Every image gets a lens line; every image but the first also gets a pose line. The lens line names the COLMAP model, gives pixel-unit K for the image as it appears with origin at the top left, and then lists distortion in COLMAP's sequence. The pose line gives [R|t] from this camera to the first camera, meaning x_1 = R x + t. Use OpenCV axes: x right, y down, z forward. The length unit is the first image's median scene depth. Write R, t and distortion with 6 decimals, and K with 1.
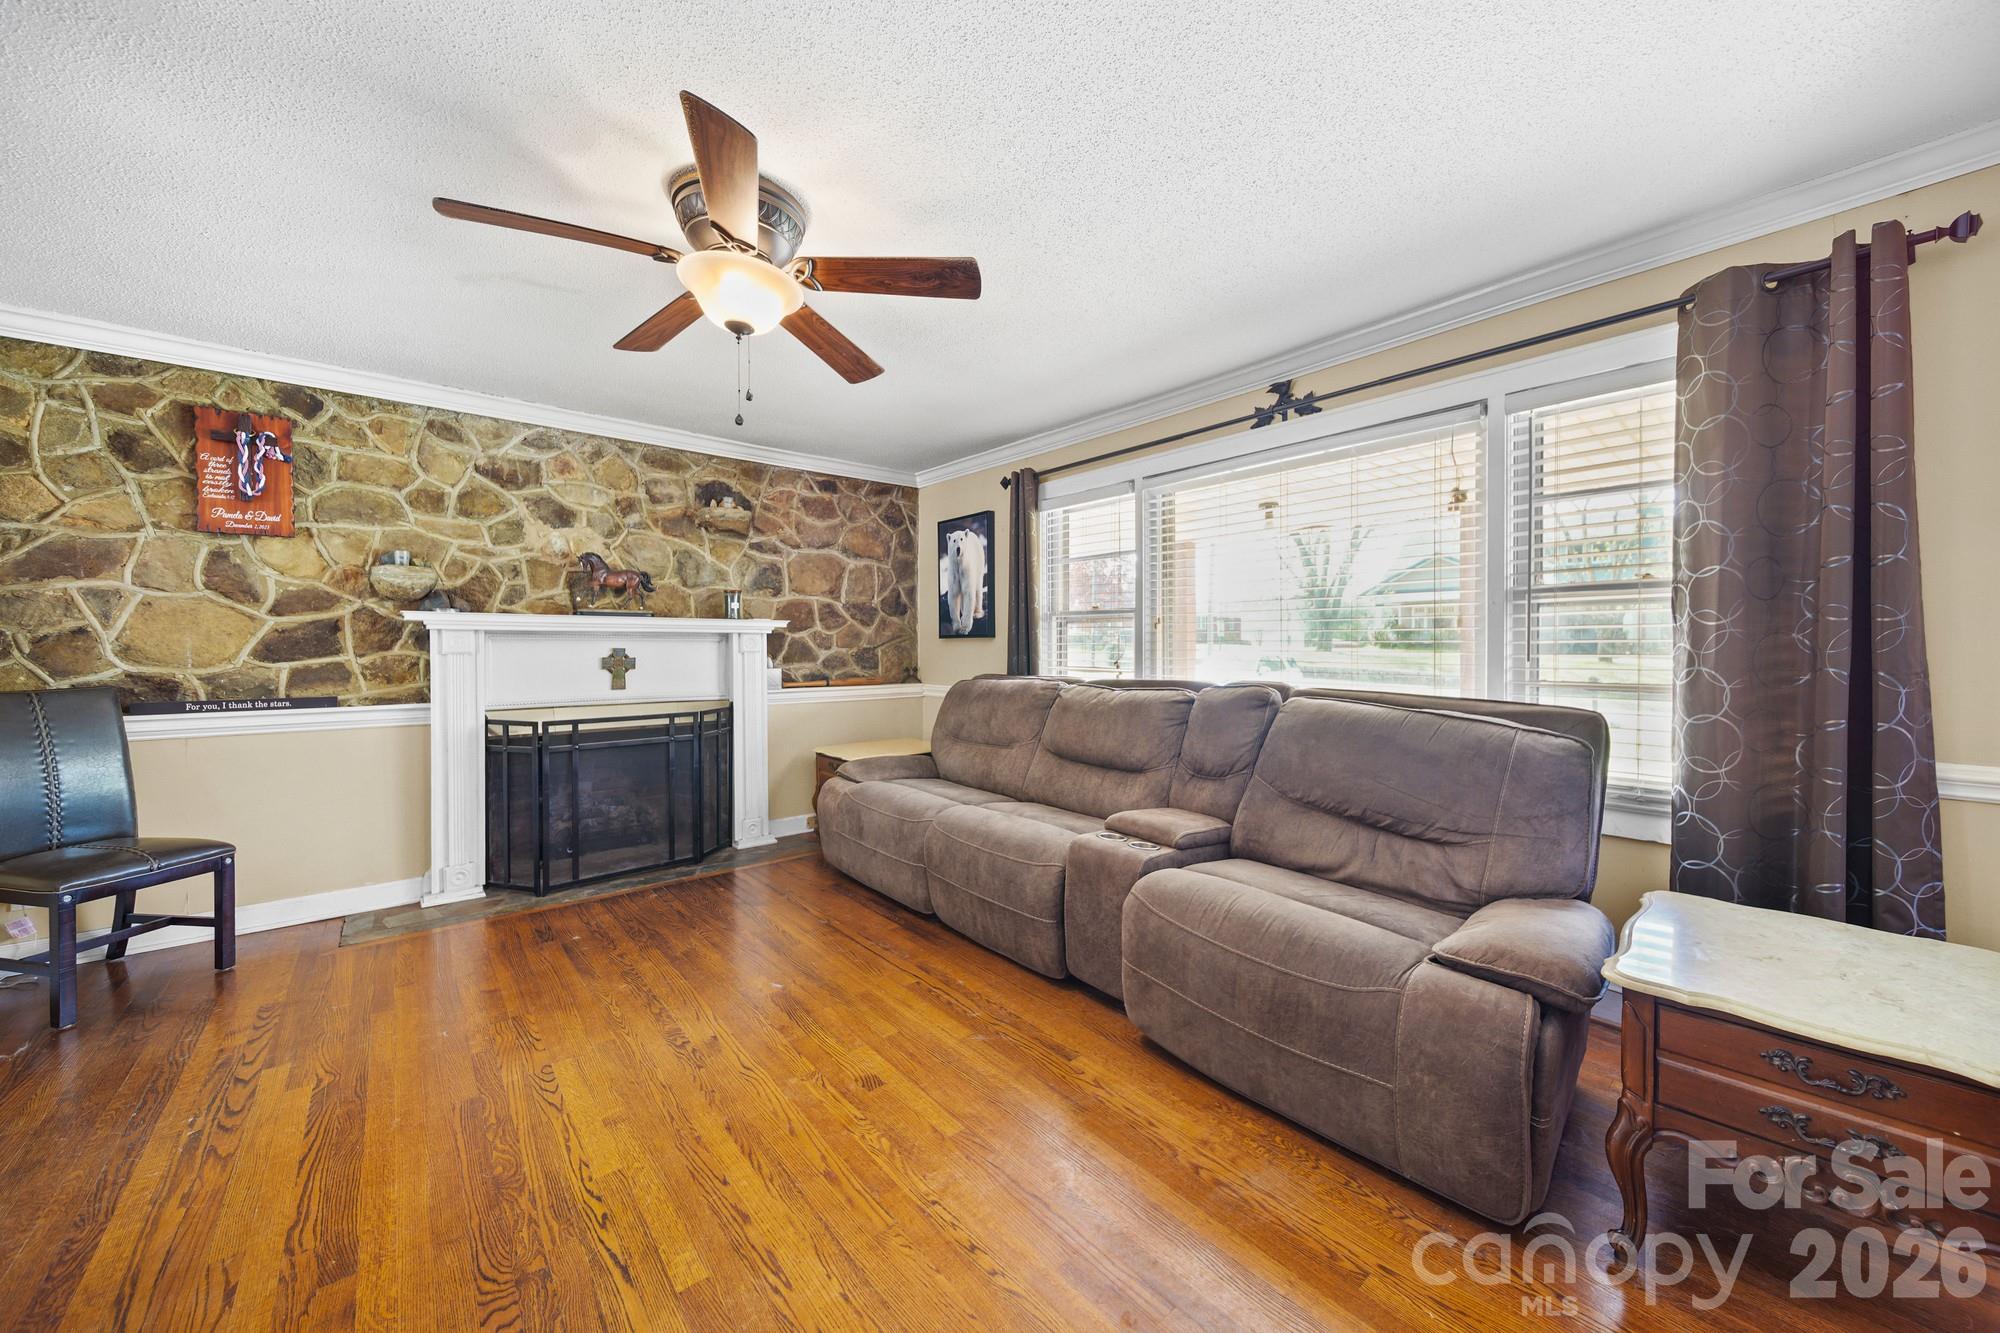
lens RADIAL K [[712.3, 0, 1004.9], [0, 712.3, 660.4], [0, 0, 1]] dist [0.000294, -0.000019]
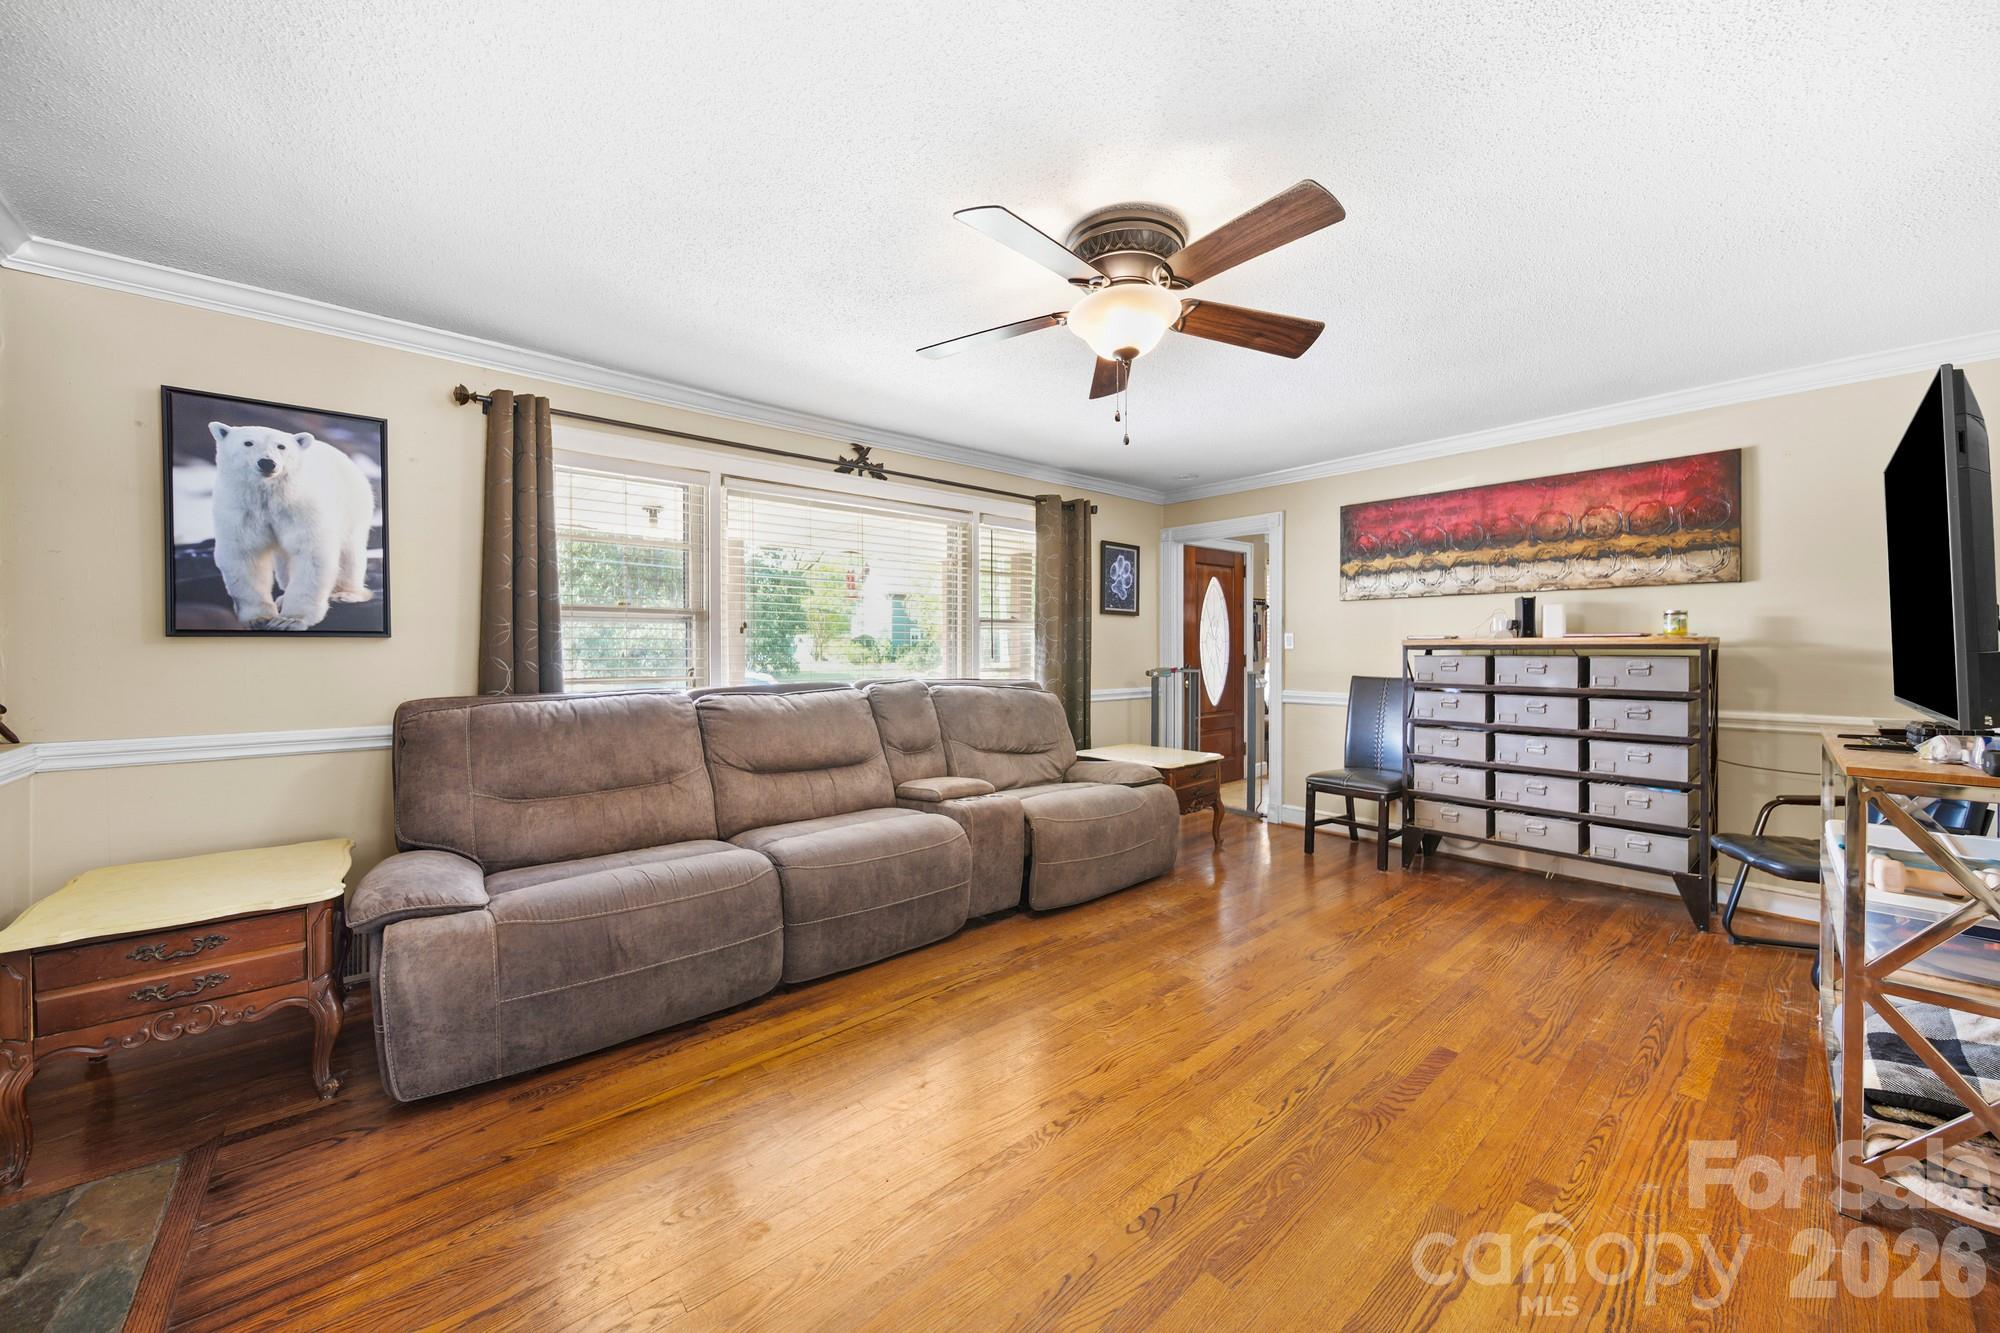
lens RADIAL K [[712.3, 0, 1004.9], [0, 712.3, 660.4], [0, 0, 1]] dist [0.000294, -0.000019]
pose [[0.009556, -0.016584, 0.999817, -0.679012], [0.021522, 0.999634, 0.016375, -0.013555], [-0.999723, 0.021362, 0.009910, 0.551760]]
